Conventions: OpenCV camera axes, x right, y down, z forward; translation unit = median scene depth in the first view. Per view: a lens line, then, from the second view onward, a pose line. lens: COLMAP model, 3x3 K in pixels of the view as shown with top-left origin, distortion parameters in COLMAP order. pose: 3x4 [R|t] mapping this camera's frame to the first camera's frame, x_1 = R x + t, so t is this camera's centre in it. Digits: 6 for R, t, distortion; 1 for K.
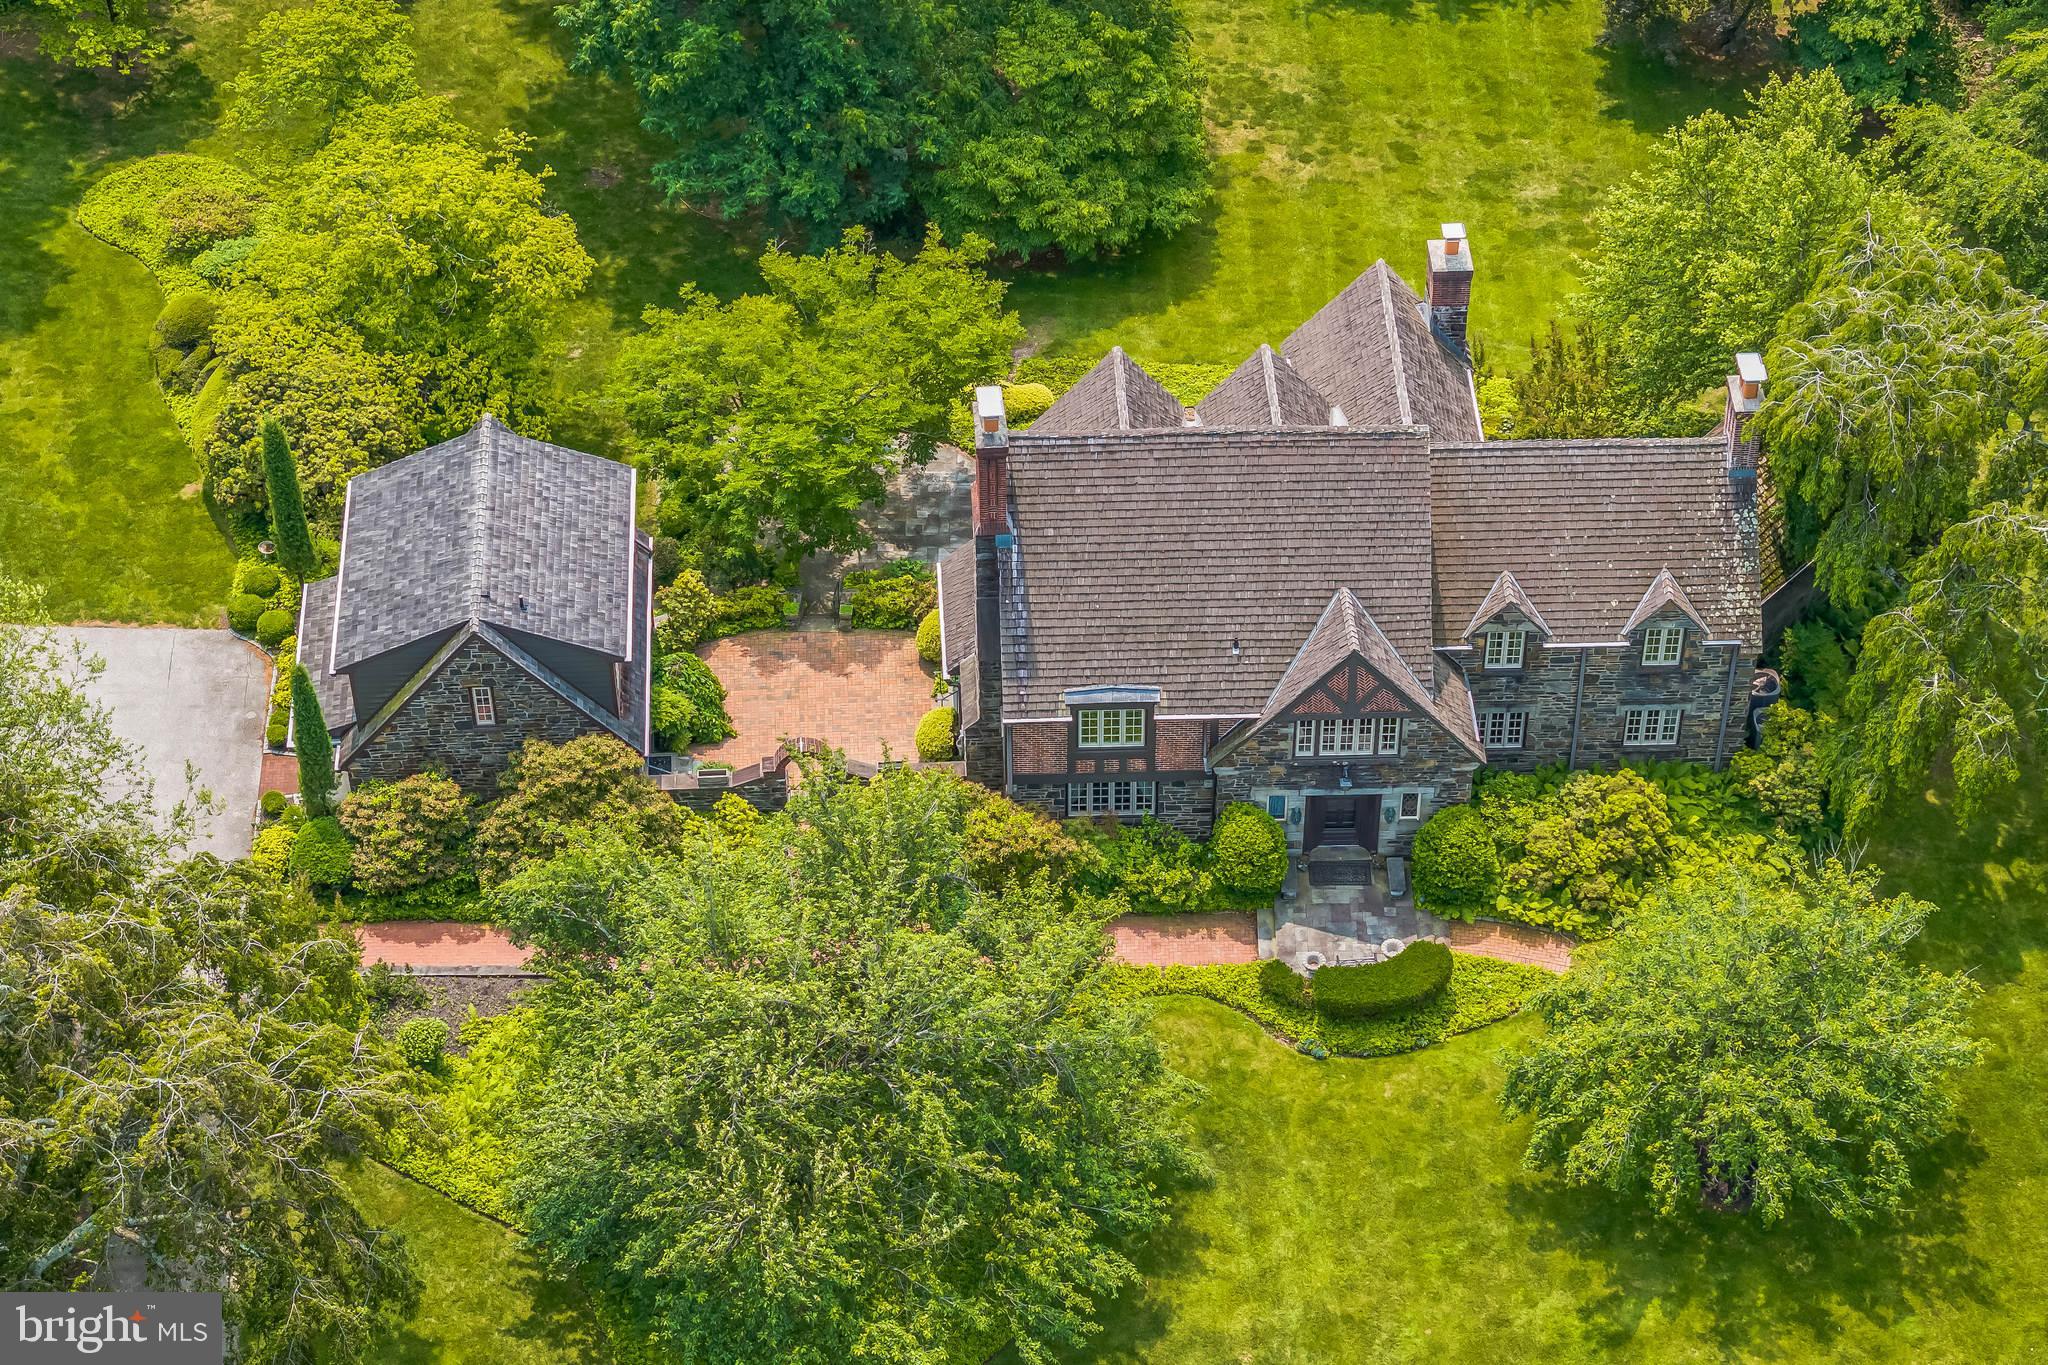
lens RADIAL K [[4085.3, 0, 959.4], [0, 4085.3, 744.4], [0, 0, 1]] dist [-0.102388, 0.000000]
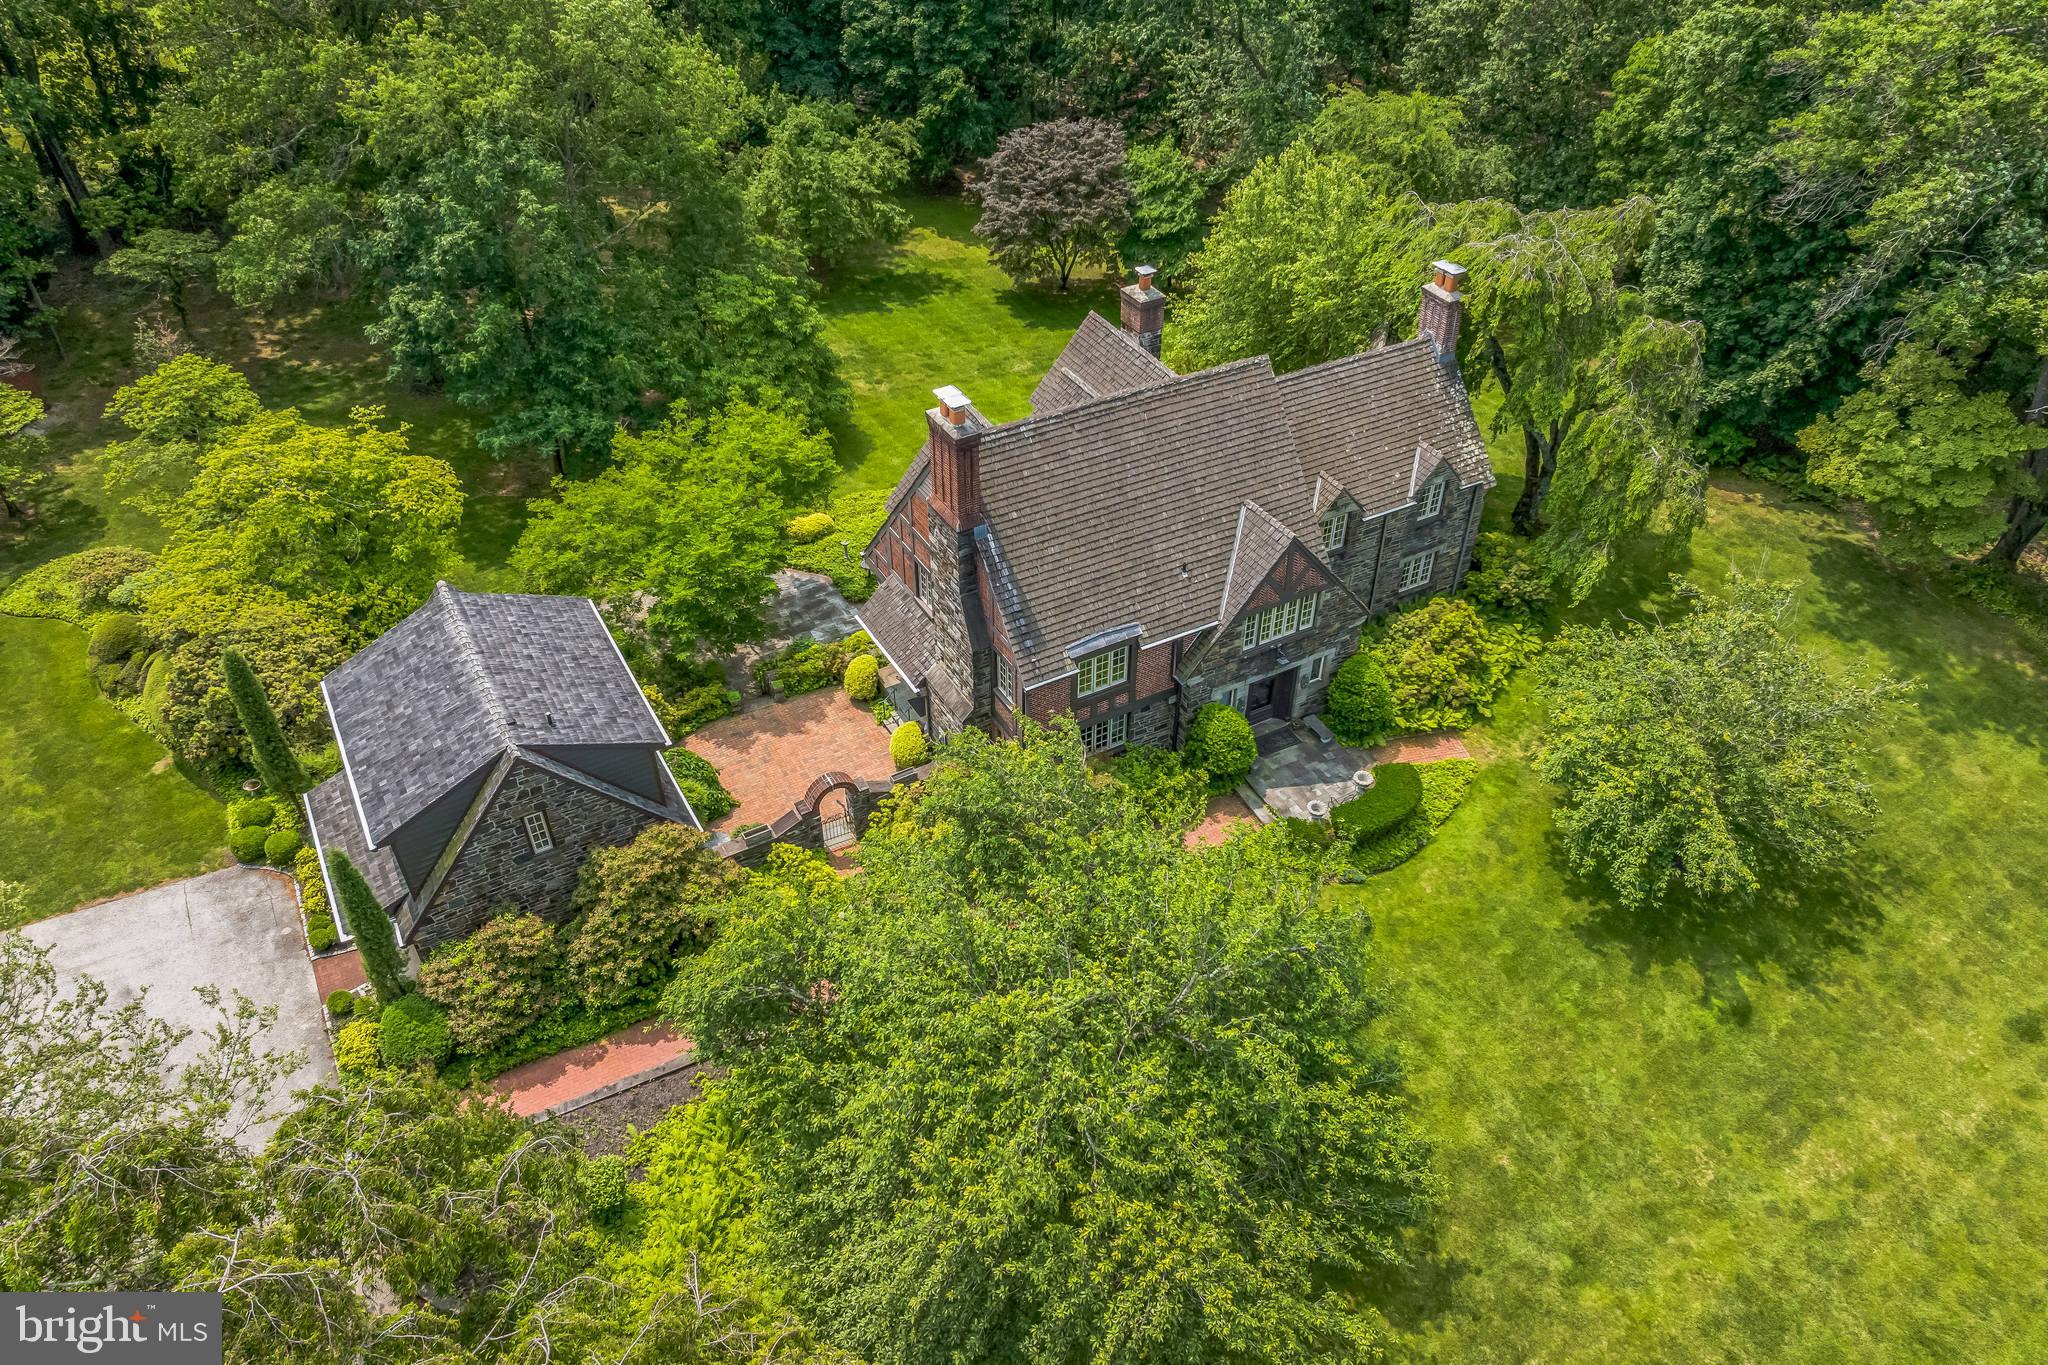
lens RADIAL K [[1440.9, 0, 1029.7], [0, 1440.9, 681.8], [0, 0, 1]] dist [-0.039444, 0.004471]
pose [[0.887071, -0.284651, 0.363427, -0.127419], [0.319596, 0.946770, -0.038536, 0.007626], [-0.333112, 0.150334, 0.930825, 0.627285]]
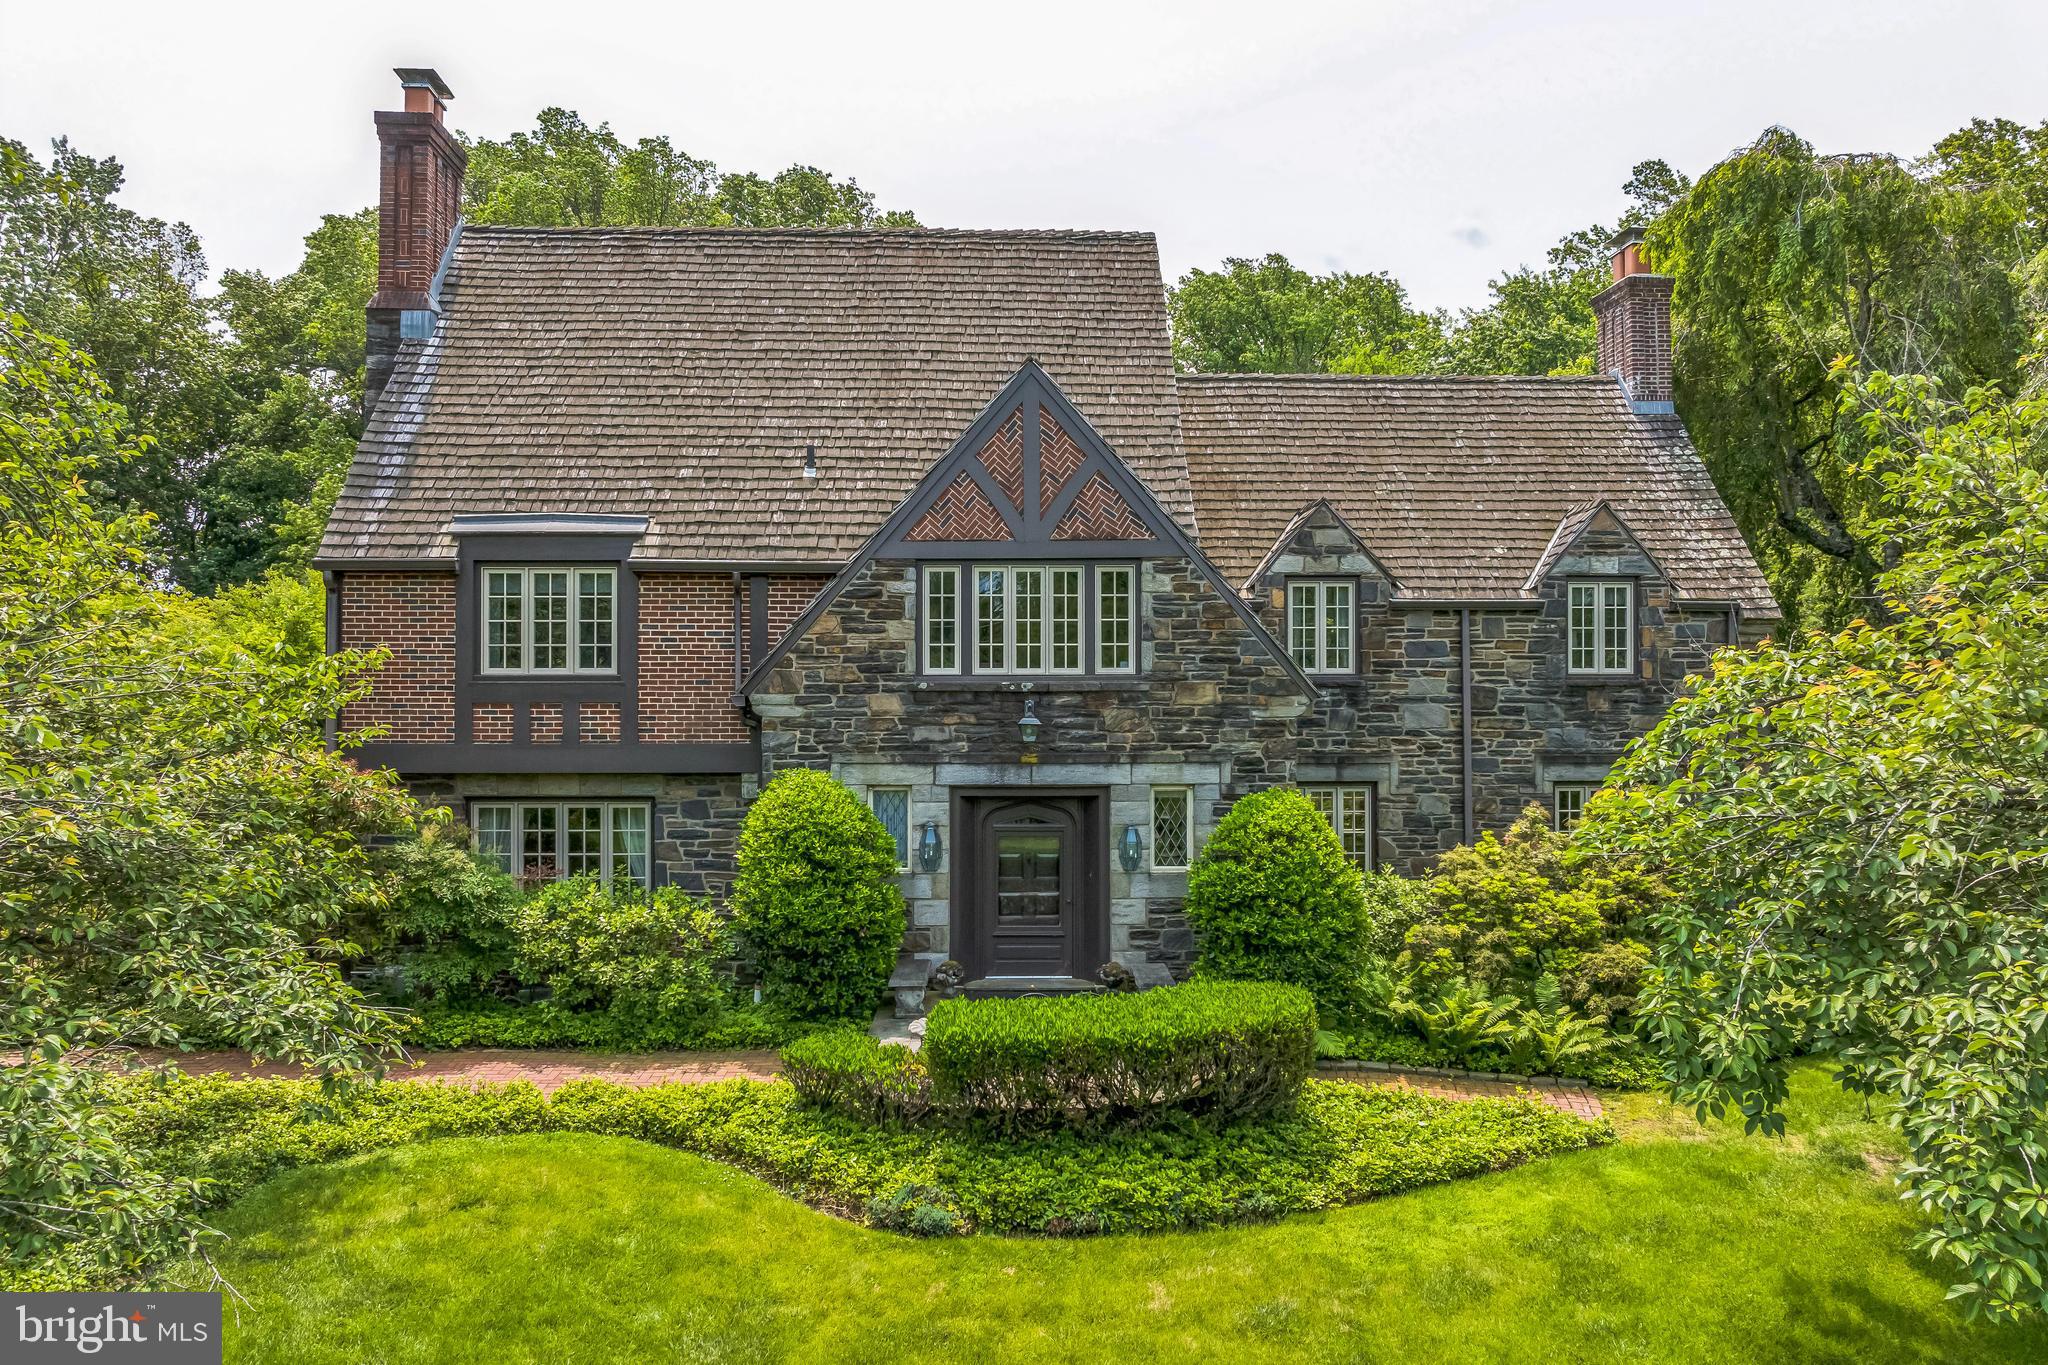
lens RADIAL K [[1440.9, 0, 1036.7], [0, 1440.9, 673.0], [0, 0, 1]] dist [-0.039444, 0.004471]
pose [[0.999531, 0.018437, 0.024455, 0.090941], [0.004767, 0.695104, -0.718893, 0.123281], [-0.030253, 0.718673, 0.694690, 0.877202]]
